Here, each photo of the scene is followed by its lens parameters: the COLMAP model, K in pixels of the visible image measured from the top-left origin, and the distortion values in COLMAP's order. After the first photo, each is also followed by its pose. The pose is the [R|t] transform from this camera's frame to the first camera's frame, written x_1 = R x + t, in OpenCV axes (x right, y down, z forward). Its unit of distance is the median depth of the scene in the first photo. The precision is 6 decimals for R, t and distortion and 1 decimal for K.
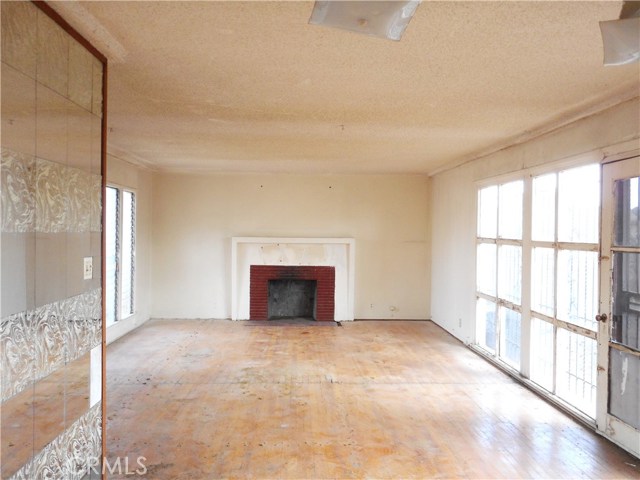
lens RADIAL K [[551.9, 0, 319.4], [0, 551.9, 237.2], [0, 0, 1]] dist [-0.009136, -0.000319]
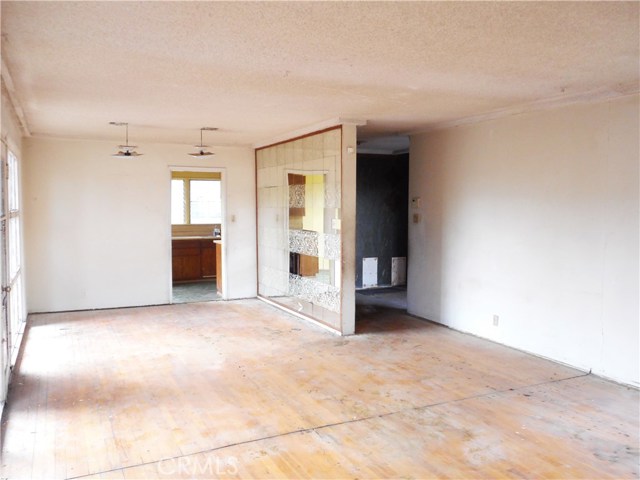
lens RADIAL K [[551.9, 0, 319.4], [0, 551.9, 237.2], [0, 0, 1]] dist [-0.009136, -0.000319]
pose [[-0.920404, 0.009736, -0.390847, 0.319229], [-0.017101, 0.997731, 0.065124, -0.022033], [0.390594, 0.066624, -0.918149, 1.831465]]
